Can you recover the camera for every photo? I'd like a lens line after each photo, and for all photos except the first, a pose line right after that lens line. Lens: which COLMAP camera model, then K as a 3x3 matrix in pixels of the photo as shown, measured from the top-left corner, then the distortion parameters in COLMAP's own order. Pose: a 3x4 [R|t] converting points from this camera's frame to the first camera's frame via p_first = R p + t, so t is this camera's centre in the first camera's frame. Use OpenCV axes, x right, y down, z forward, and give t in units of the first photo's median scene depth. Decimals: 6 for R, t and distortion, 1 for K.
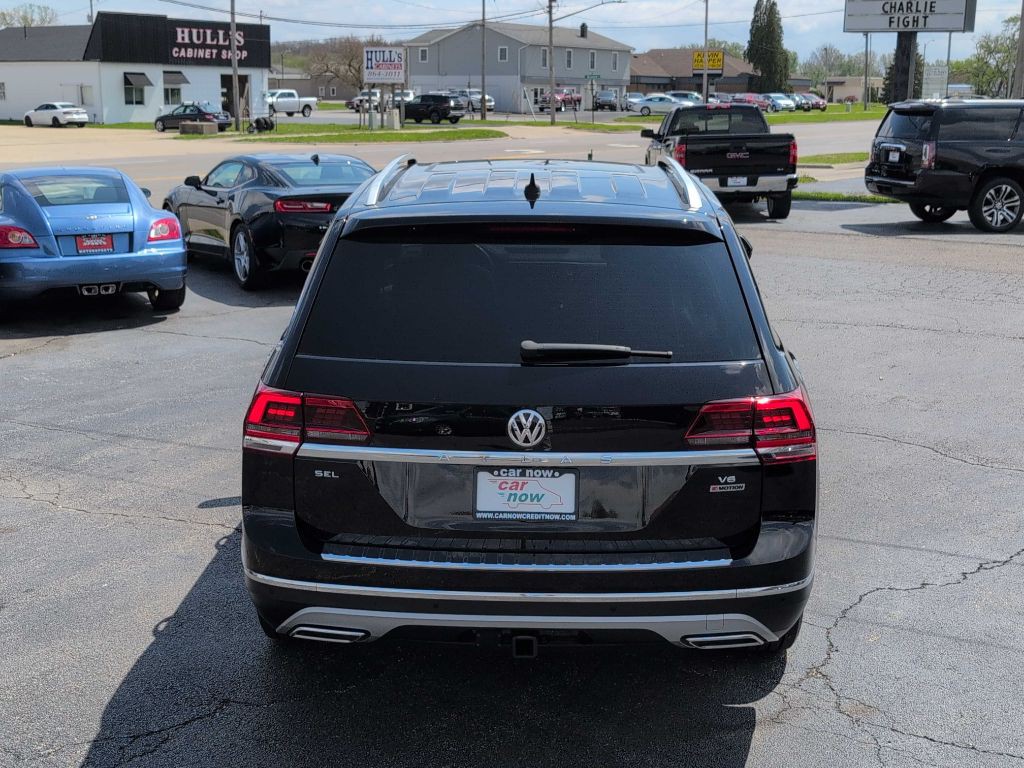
lens RADIAL K [[1342.1, 0, 529.9], [0, 1342.1, 410.4], [0, 0, 1]] dist [-0.007259, 0.000000]
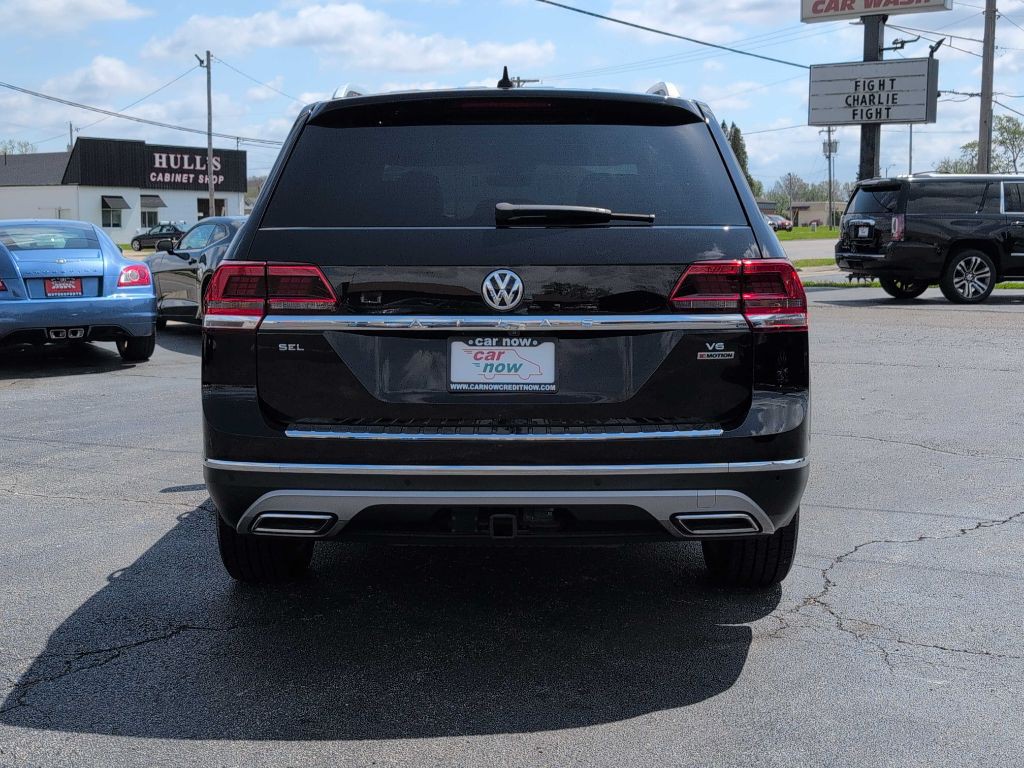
lens RADIAL K [[1342.1, 0, 514.4], [0, 1342.1, 390.9], [0, 0, 1]] dist [-0.007259, 0.000000]
pose [[0.999898, -0.011702, 0.008231, -0.000941], [0.012504, 0.994368, -0.105243, 0.061862], [-0.006953, 0.105336, 0.994412, 0.022303]]
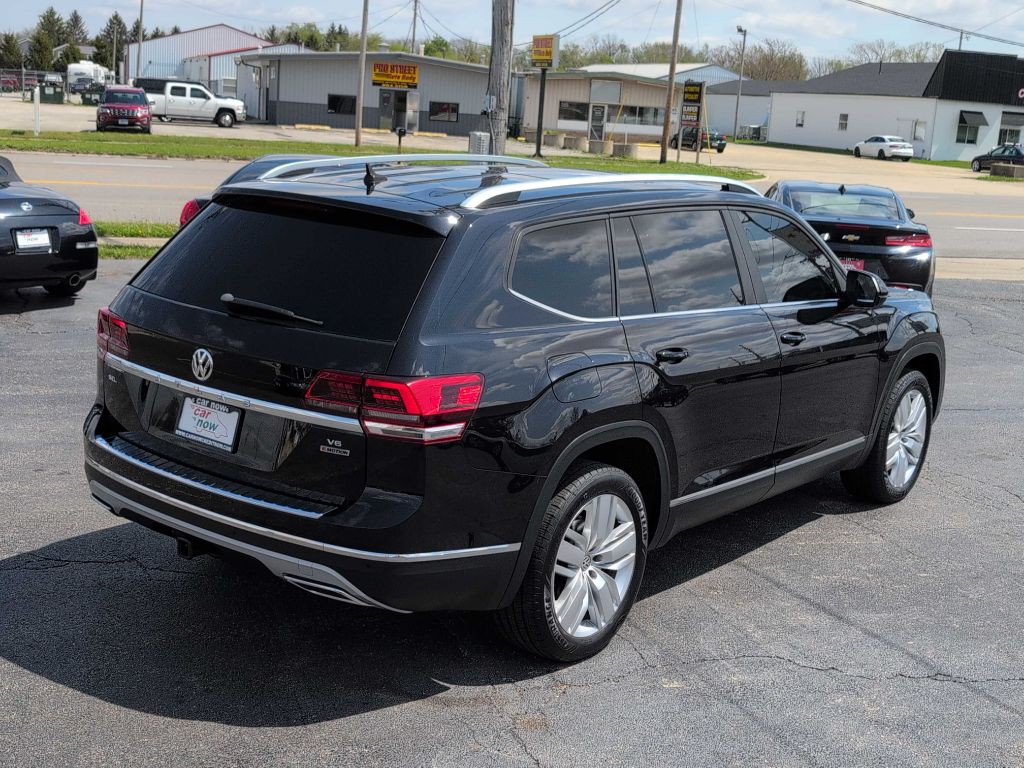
lens RADIAL K [[1342.1, 0, 500.6], [0, 1342.1, 408.6], [0, 0, 1]] dist [-0.007259, 0.000000]
pose [[0.803405, 0.178232, -0.568132, 0.299412], [-0.194138, 0.980418, 0.033039, -0.013150], [0.562895, 0.083752, 0.822274, 0.059535]]
